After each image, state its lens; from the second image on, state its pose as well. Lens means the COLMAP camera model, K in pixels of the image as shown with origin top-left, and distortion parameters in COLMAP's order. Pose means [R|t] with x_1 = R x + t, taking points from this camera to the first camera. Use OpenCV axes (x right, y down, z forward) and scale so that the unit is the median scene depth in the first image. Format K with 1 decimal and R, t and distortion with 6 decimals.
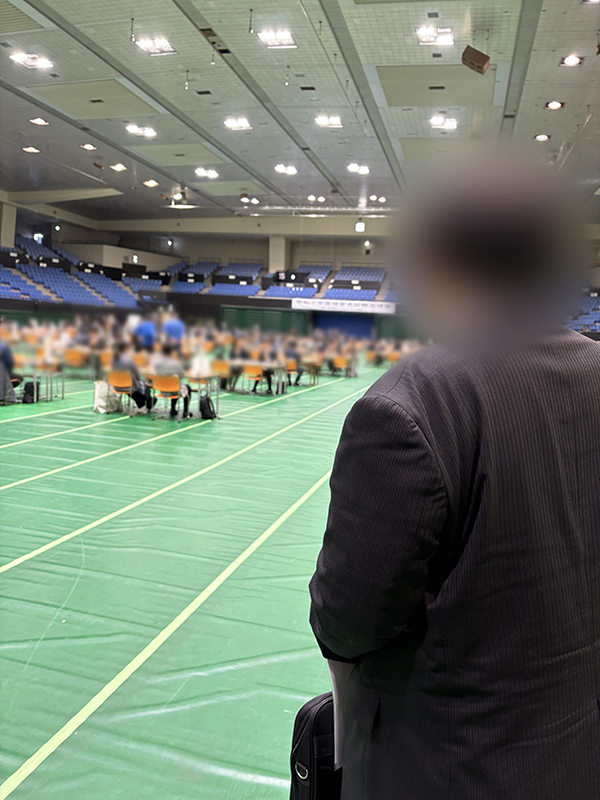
lens RADIAL K [[597.0, 0, 300.0], [0, 597.0, 400.0], [0, 0, 1]] dist [0.009624, -0.001597]
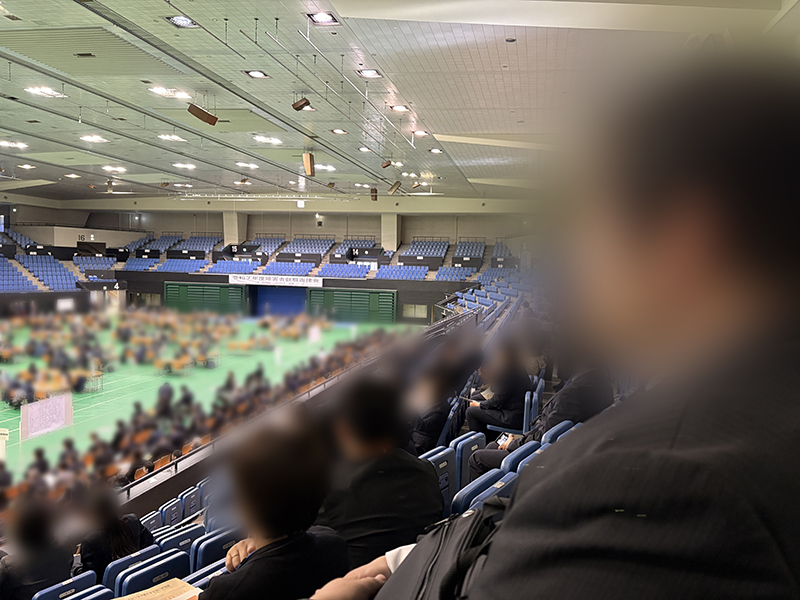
lens RADIAL K [[597.0, 0, 400.0], [0, 597.0, 300.0], [0, 0, 1]] dist [0.009624, -0.001597]
pose [[0.998831, -0.032632, 0.035649, 0.230369], [0.034819, 0.997433, -0.062569, -0.045320], [-0.033516, 0.063737, 0.997404, -0.052585]]
